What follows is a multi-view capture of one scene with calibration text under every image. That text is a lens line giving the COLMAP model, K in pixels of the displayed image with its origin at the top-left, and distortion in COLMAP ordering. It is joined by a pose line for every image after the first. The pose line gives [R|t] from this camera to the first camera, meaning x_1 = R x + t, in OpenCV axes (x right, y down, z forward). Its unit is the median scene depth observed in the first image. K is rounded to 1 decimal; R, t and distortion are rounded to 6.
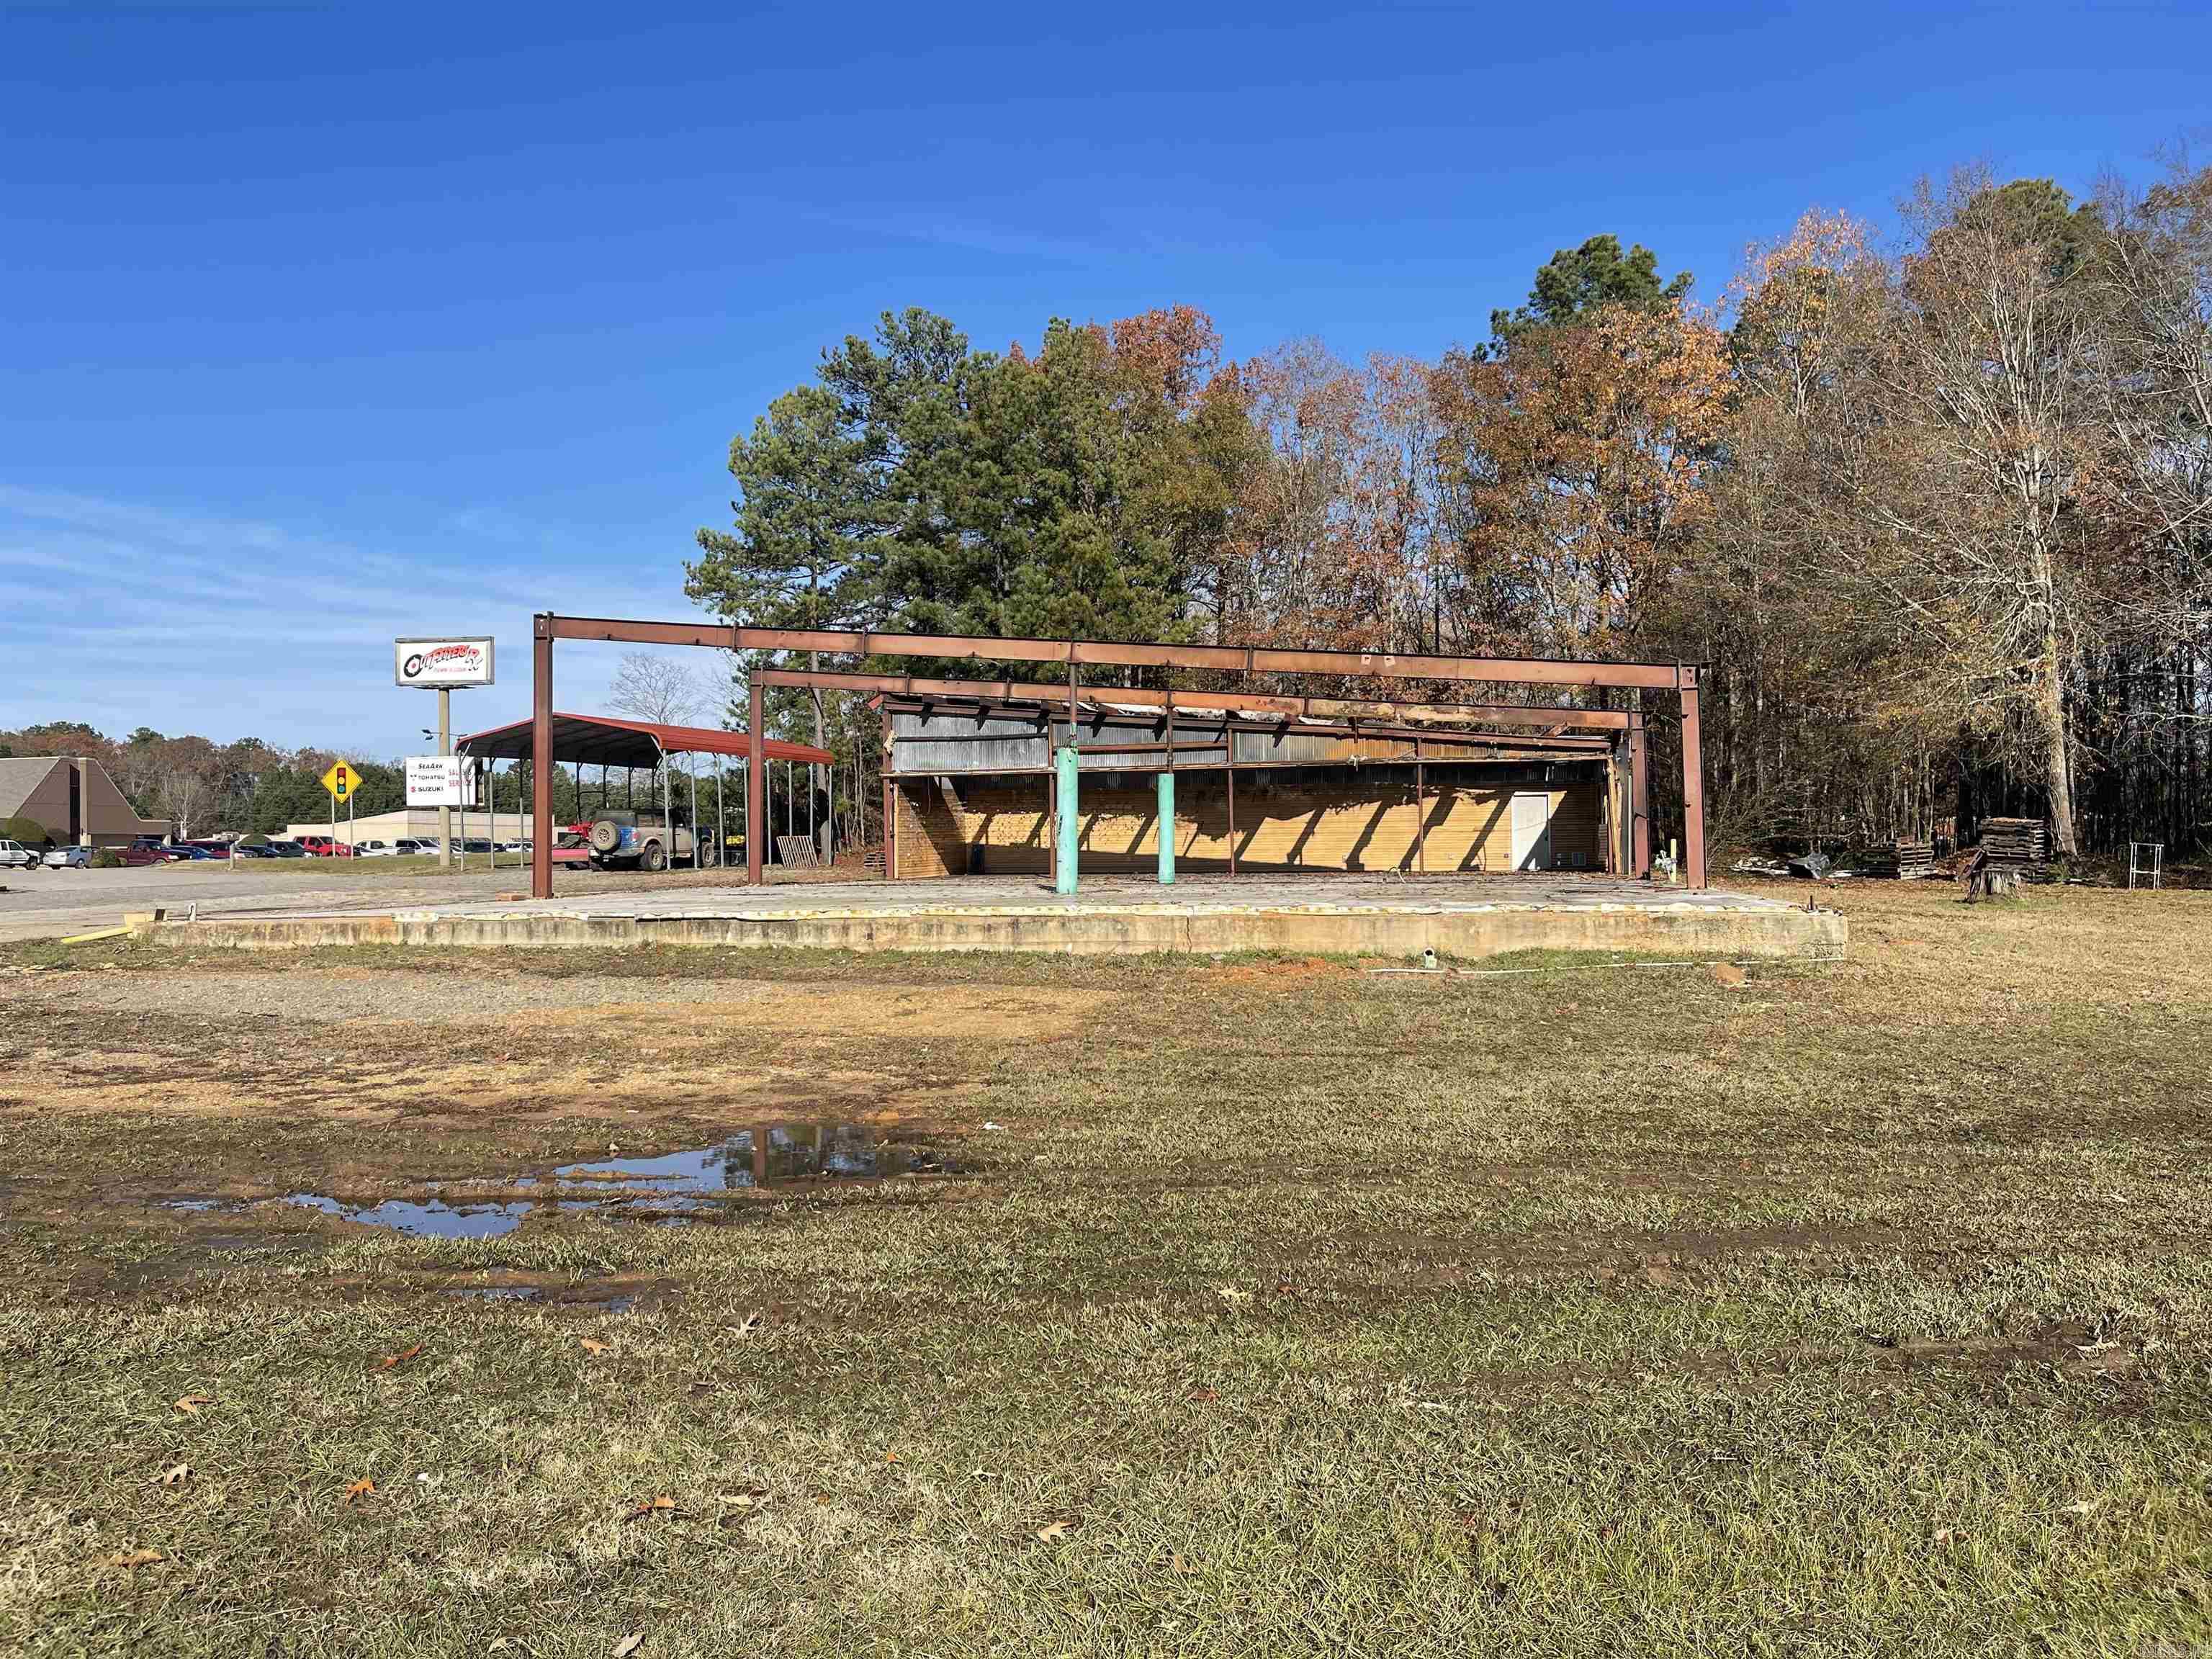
lens RADIAL K [[1649.1, 0, 1103.6], [0, 1649.1, 826.1], [0, 0, 1]] dist [0.073568, -0.111615]
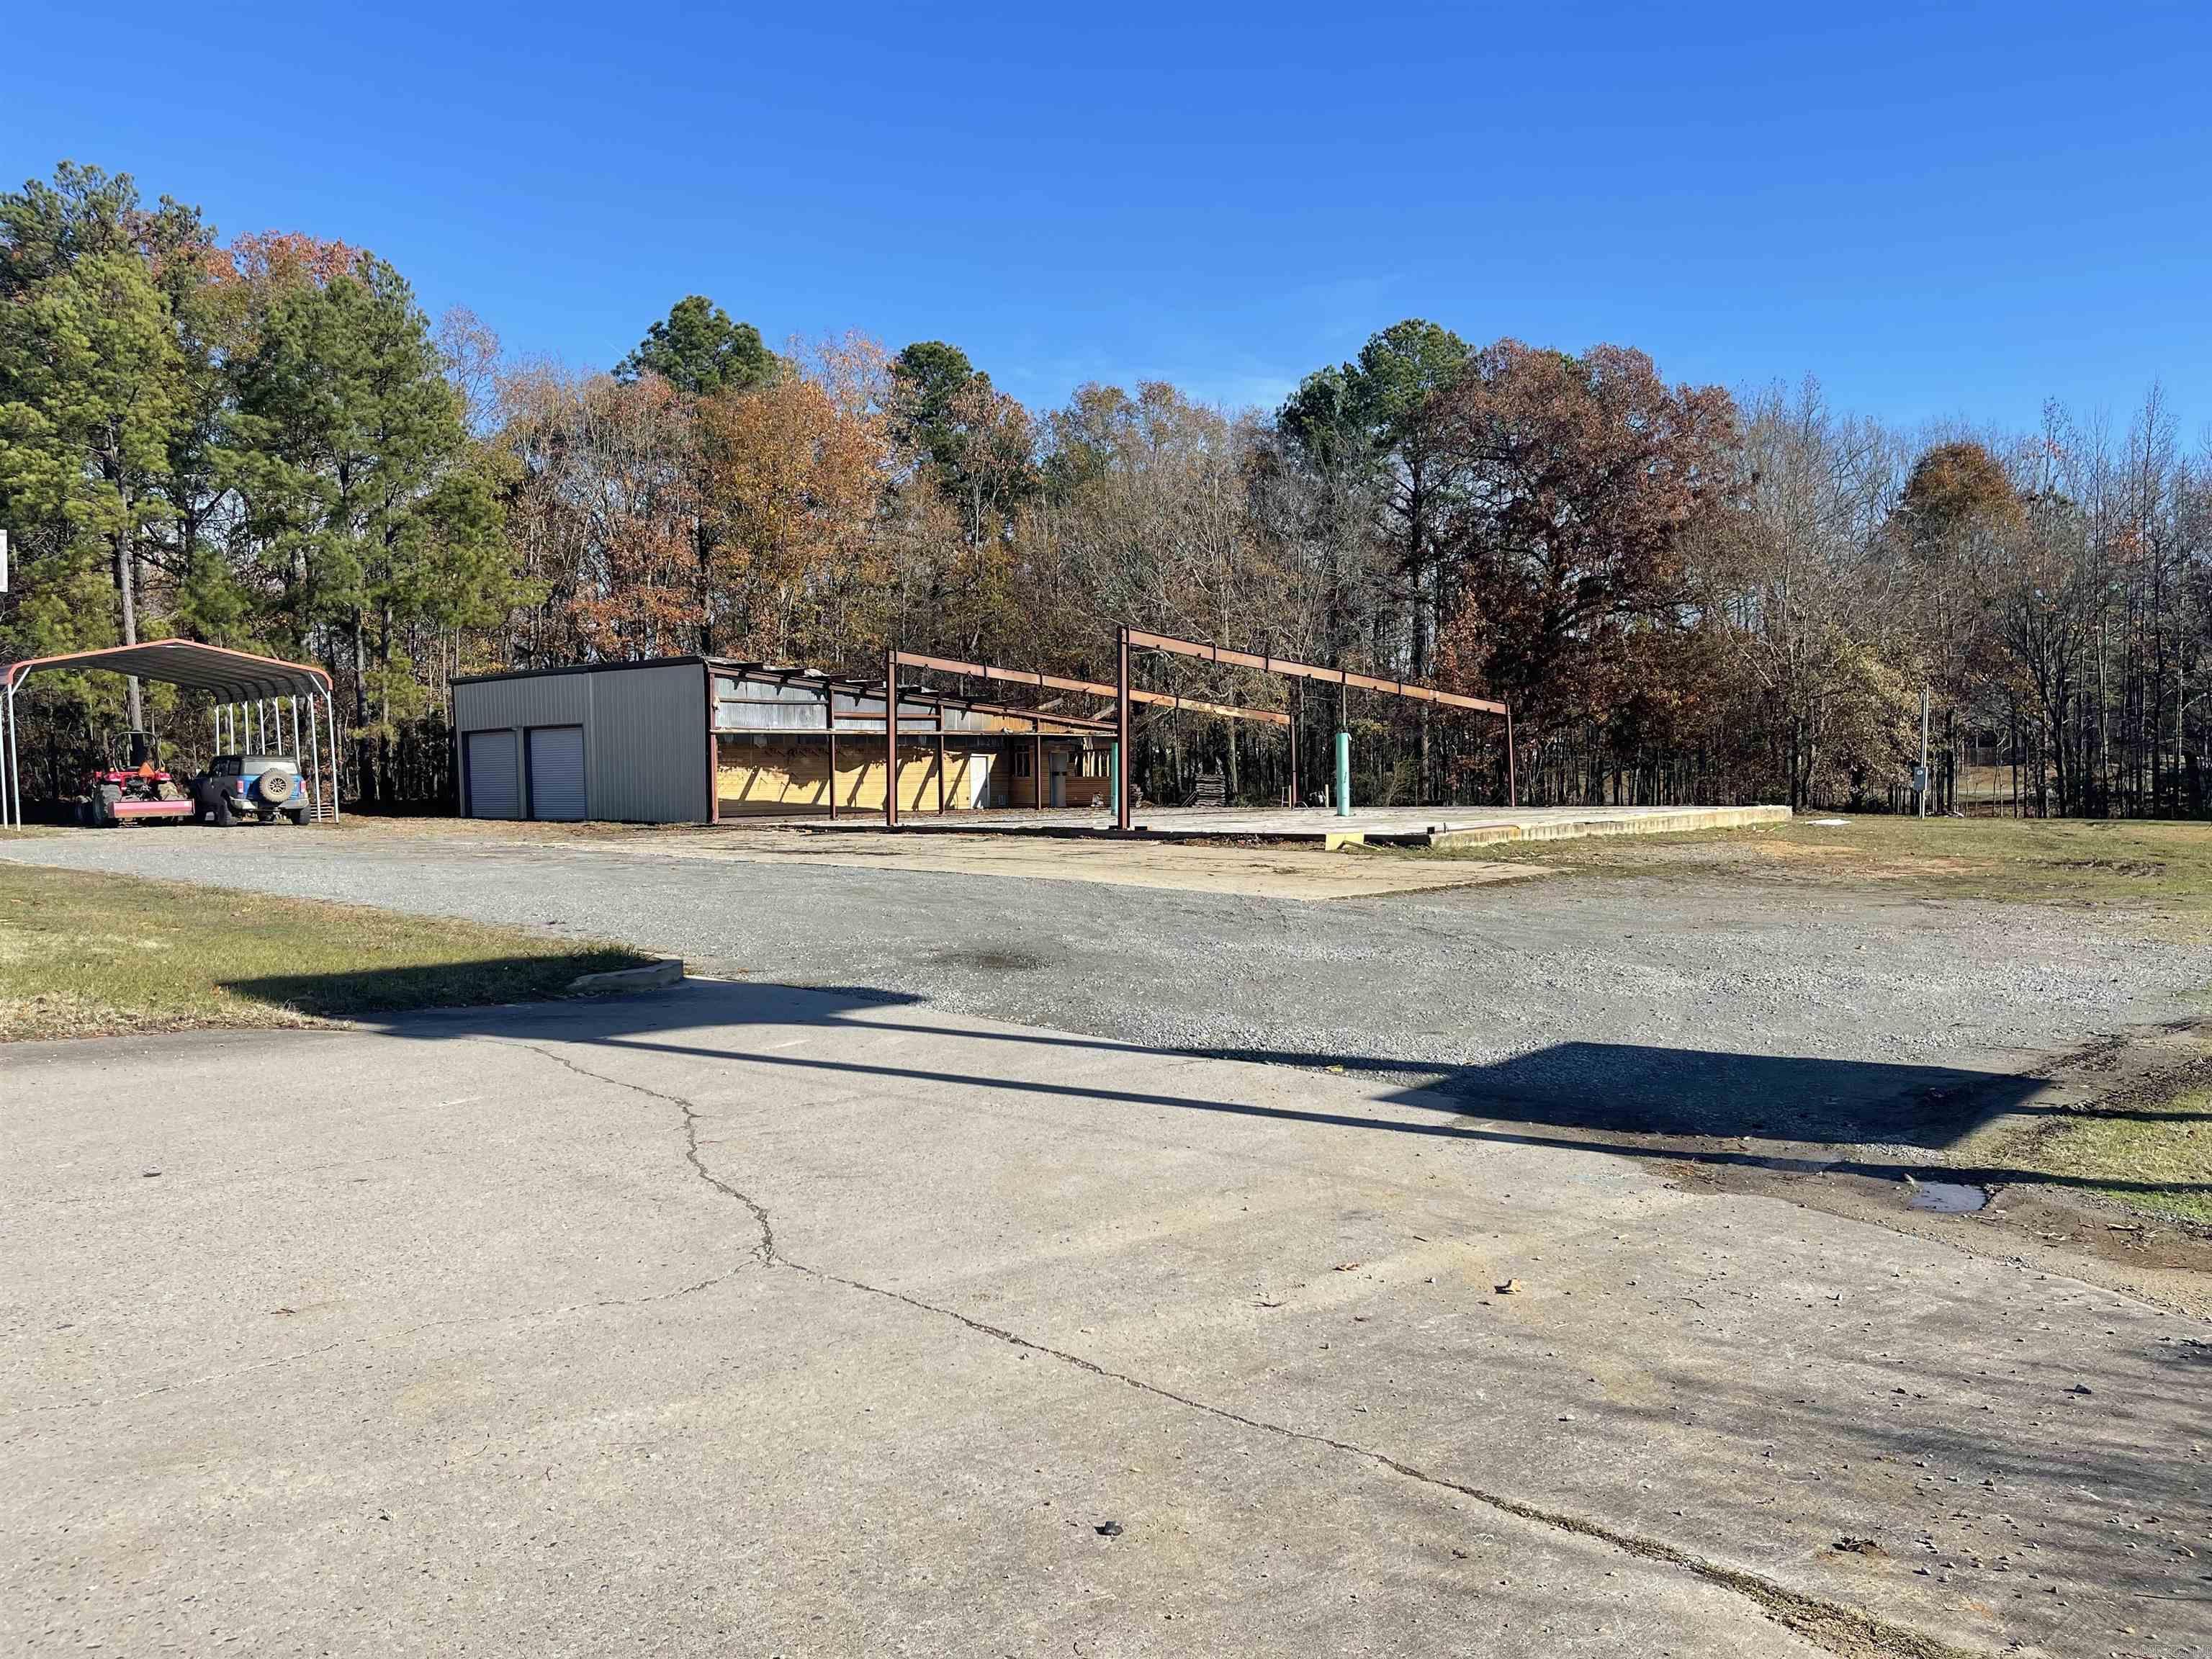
lens RADIAL K [[1649.1, 0, 1103.6], [0, 1649.1, 826.1], [0, 0, 1]] dist [0.073568, -0.111615]
pose [[0.504947, -0.022269, 0.862863, -0.920748], [-0.003306, 0.999610, 0.027732, 0.001779], [-0.863144, -0.016856, 0.504676, 0.182209]]
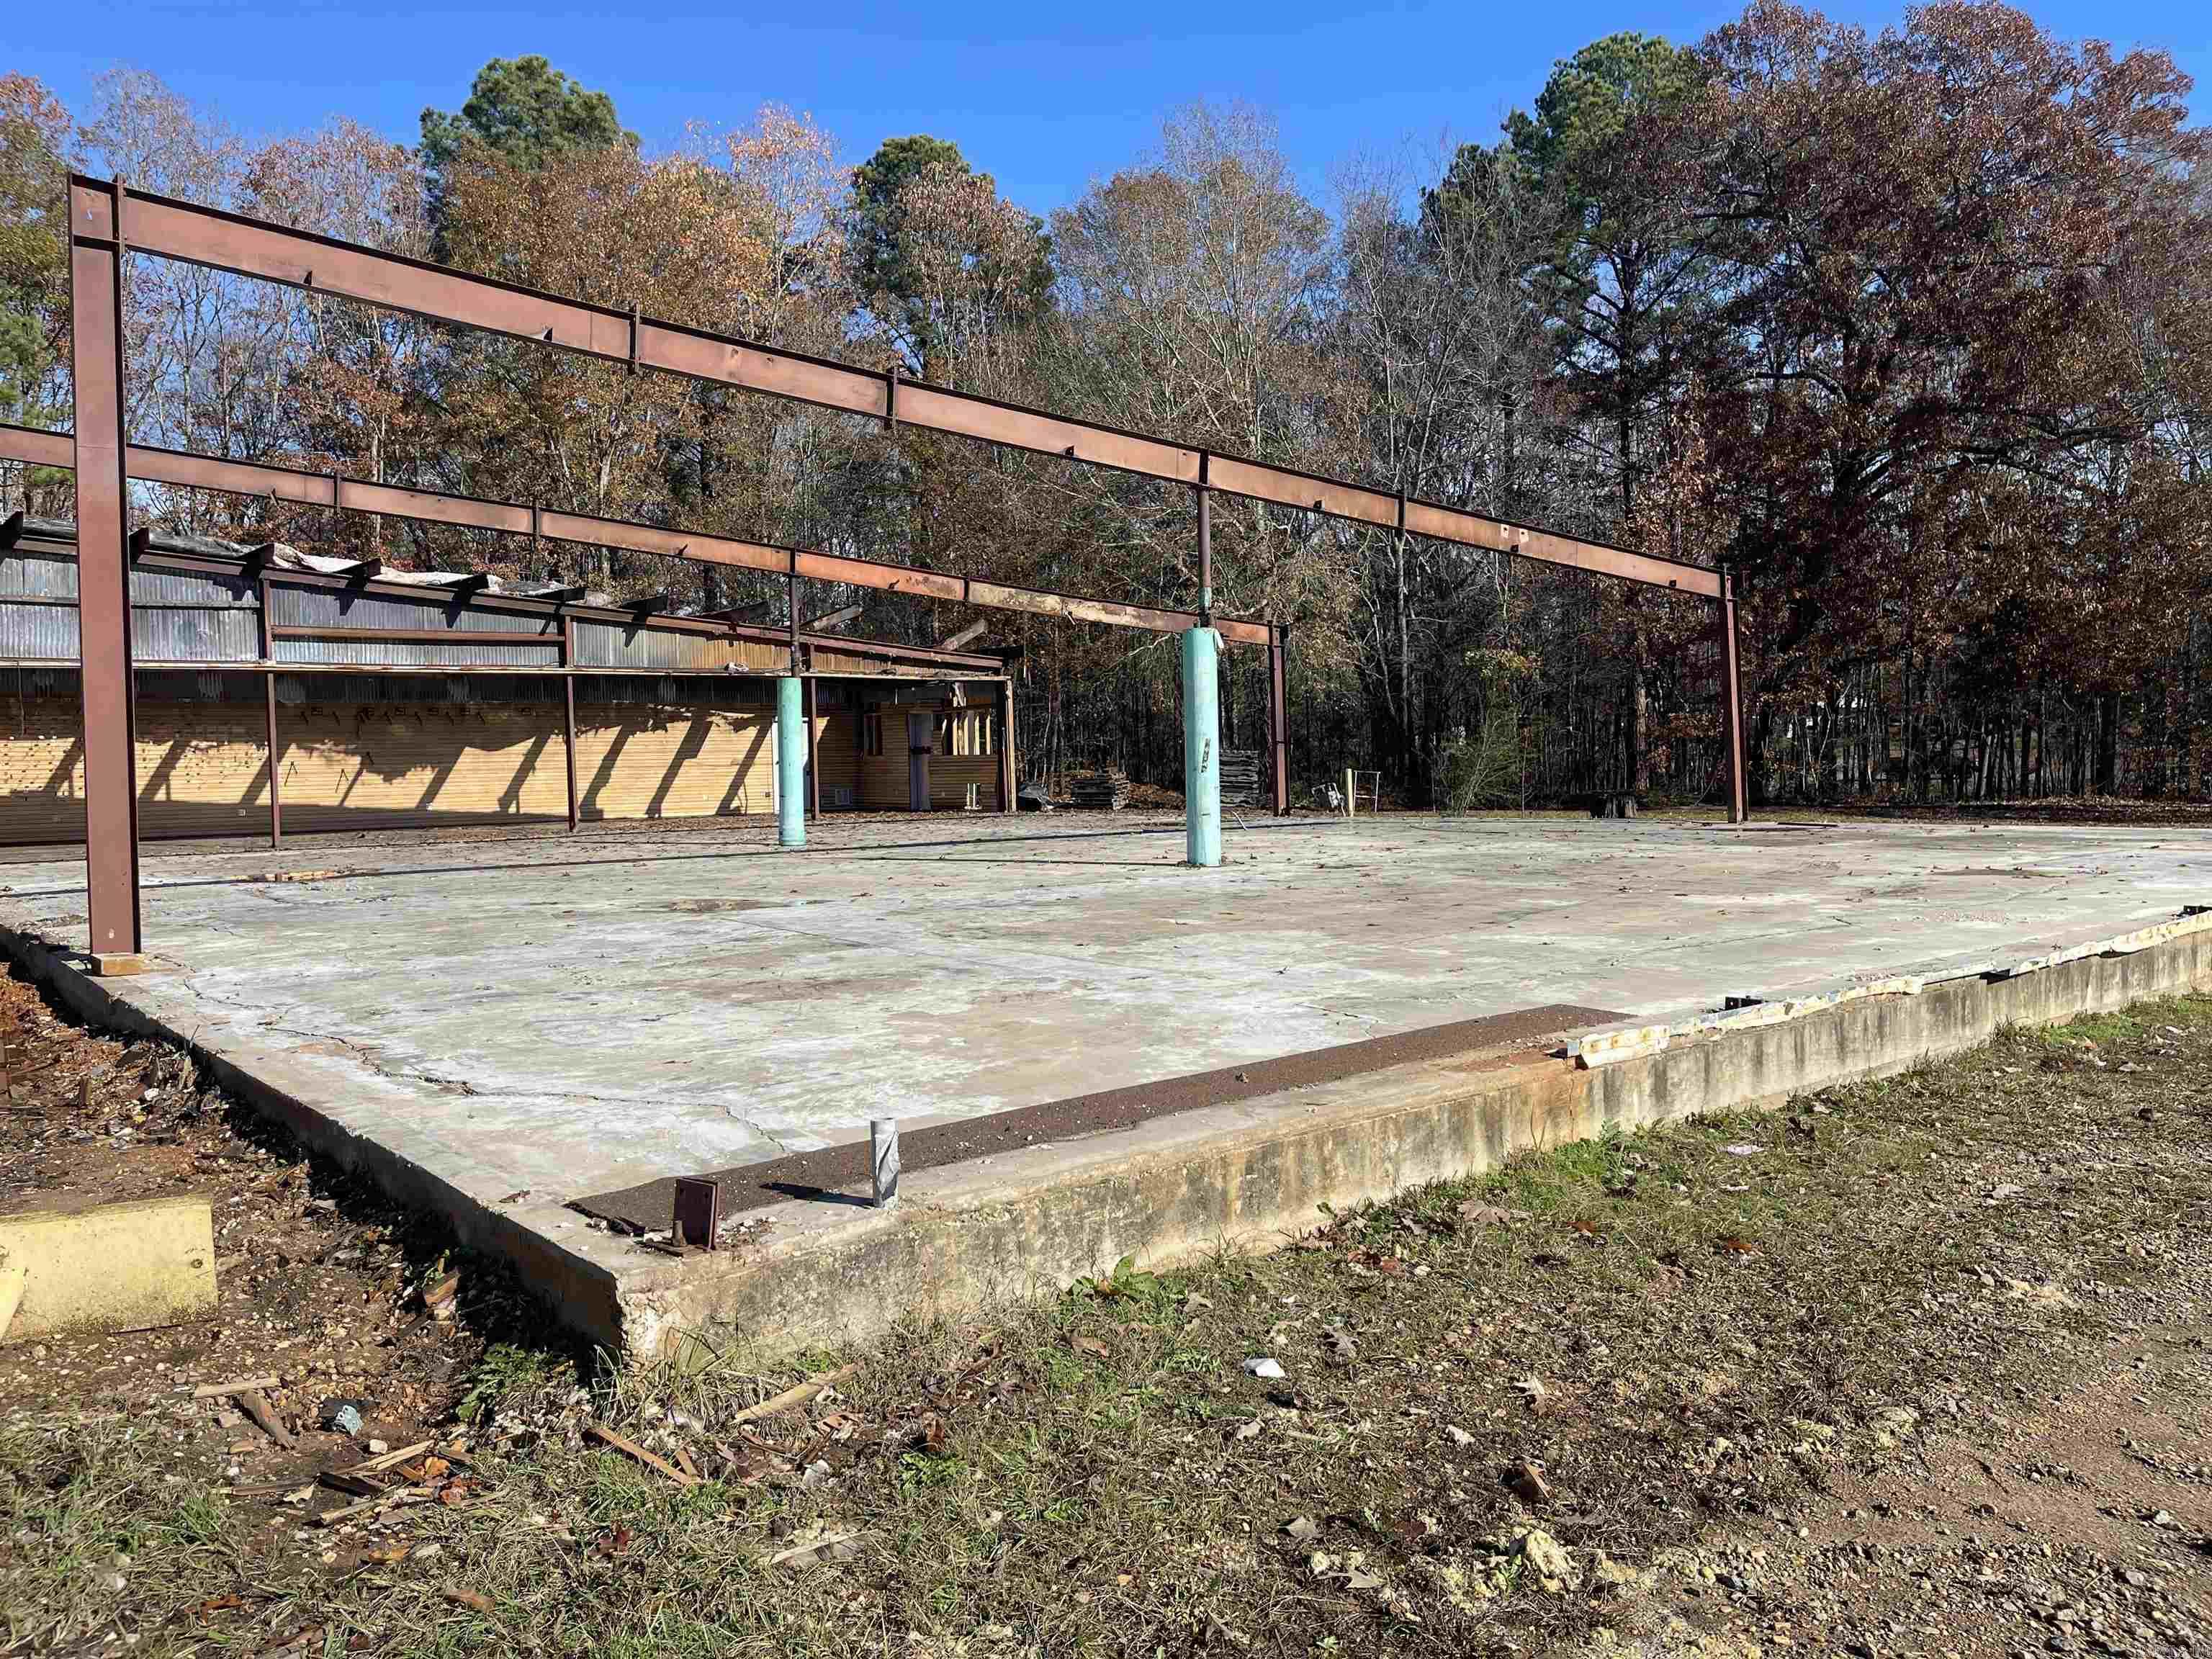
lens RADIAL K [[1657.6, 0, 1109.4], [0, 1657.6, 837.7], [0, 0, 1]] dist [0.053722, -0.074922]
pose [[0.631897, -0.039657, 0.774037, -0.285695], [0.003871, 0.998839, 0.048014, 0.000208], [-0.775043, -0.027344, 0.631317, 0.350807]]
